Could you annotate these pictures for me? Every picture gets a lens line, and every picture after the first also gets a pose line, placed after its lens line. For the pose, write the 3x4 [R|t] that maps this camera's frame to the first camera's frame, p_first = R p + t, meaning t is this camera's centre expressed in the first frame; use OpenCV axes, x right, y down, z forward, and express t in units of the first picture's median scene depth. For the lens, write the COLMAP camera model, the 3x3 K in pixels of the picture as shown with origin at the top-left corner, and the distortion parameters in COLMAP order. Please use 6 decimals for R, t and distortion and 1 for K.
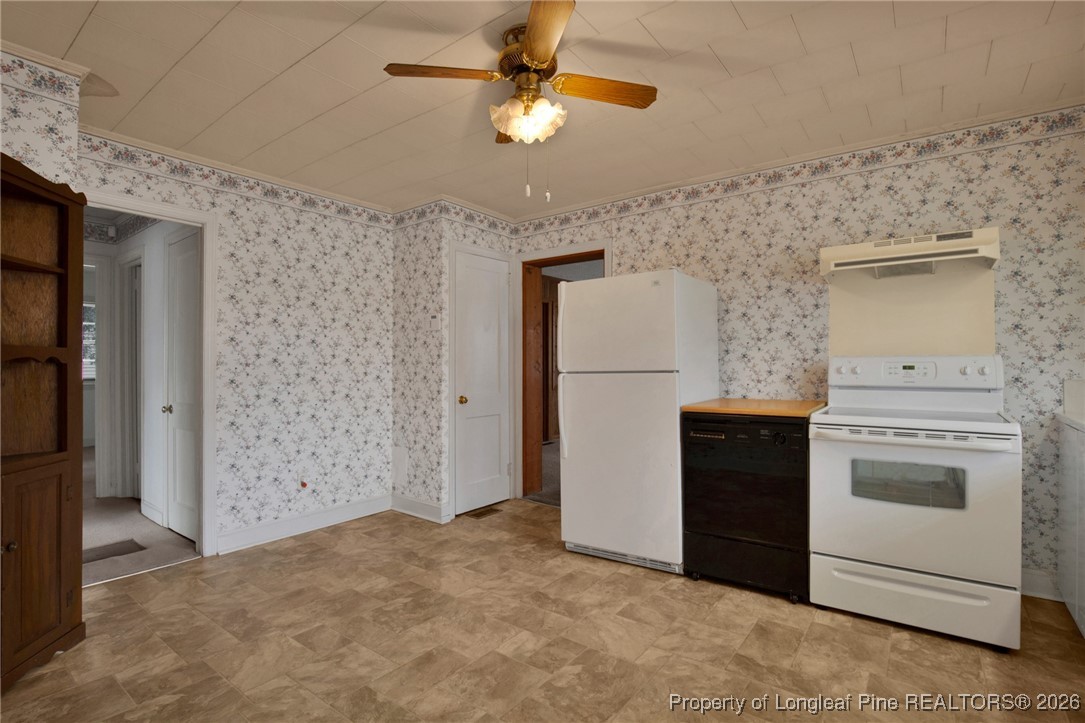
lens RADIAL K [[512.0, 0, 551.5], [0, 512.0, 362.5], [0, 0, 1]] dist [-0.036615, 0.002967]
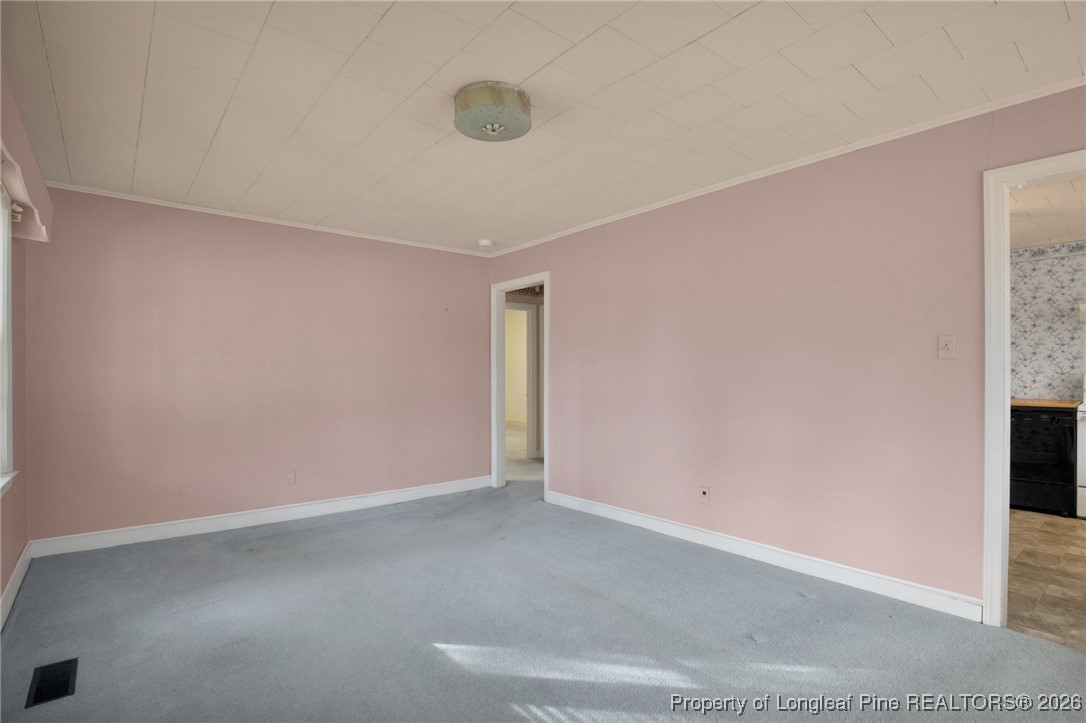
lens RADIAL K [[530.8, 0, 553.6], [0, 530.8, 363.2], [0, 0, 1]] dist [-0.041605, 0.009355]
pose [[0.972092, 0.005709, -0.234532, -0.611904], [-0.006943, 0.999966, -0.004435, -0.018232], [0.234499, 0.005939, 0.972098, -0.840665]]
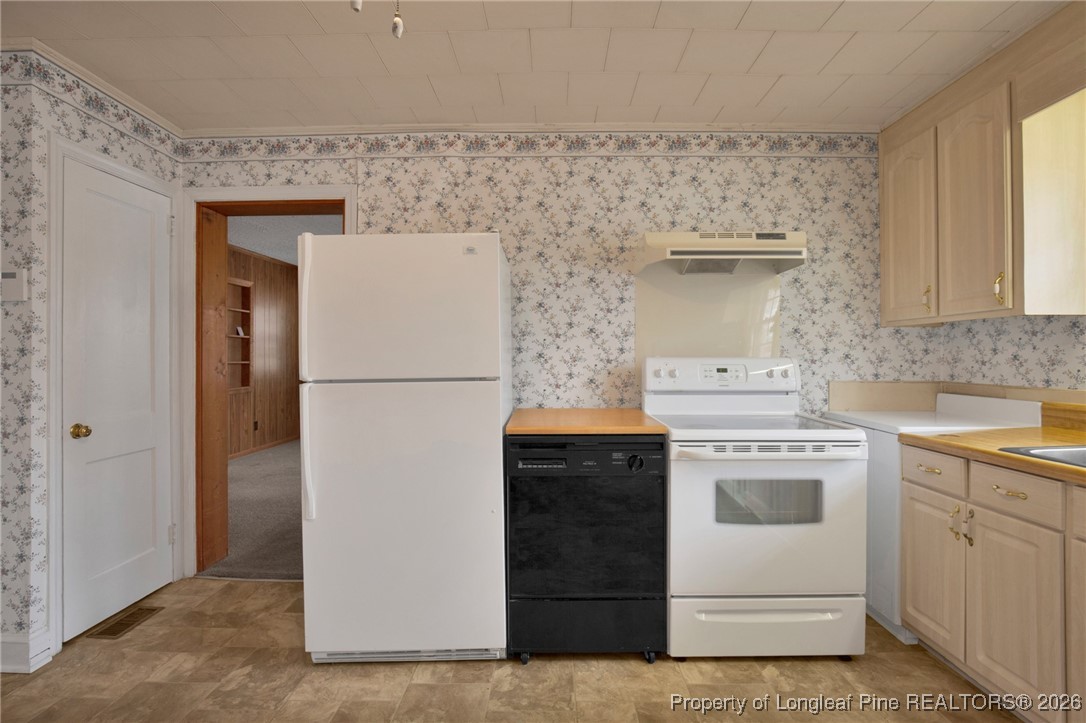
lens RADIAL K [[530.8, 0, 553.3], [0, 530.8, 363.0], [0, 0, 1]] dist [-0.041605, 0.009355]
pose [[0.810421, -0.002147, 0.585844, -0.106463], [-0.004773, 0.999936, 0.010268, -0.010176], [-0.585828, -0.011117, 0.810359, 0.313266]]
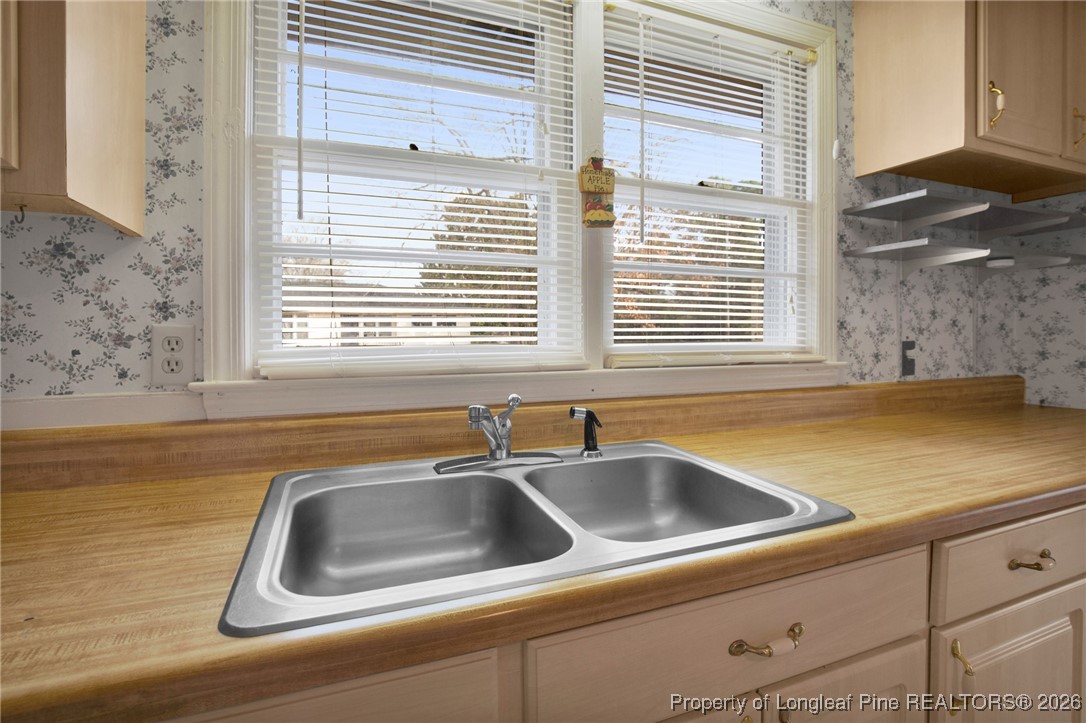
lens RADIAL K [[530.8, 0, 573.7], [0, 530.8, 345.6], [0, 0, 1]] dist [-0.041605, 0.009355]
pose [[-0.842665, -0.011579, 0.538314, 0.406864], [-0.001099, 0.999804, 0.019786, -0.007220], [-0.538437, 0.016081, -0.842512, 0.540645]]
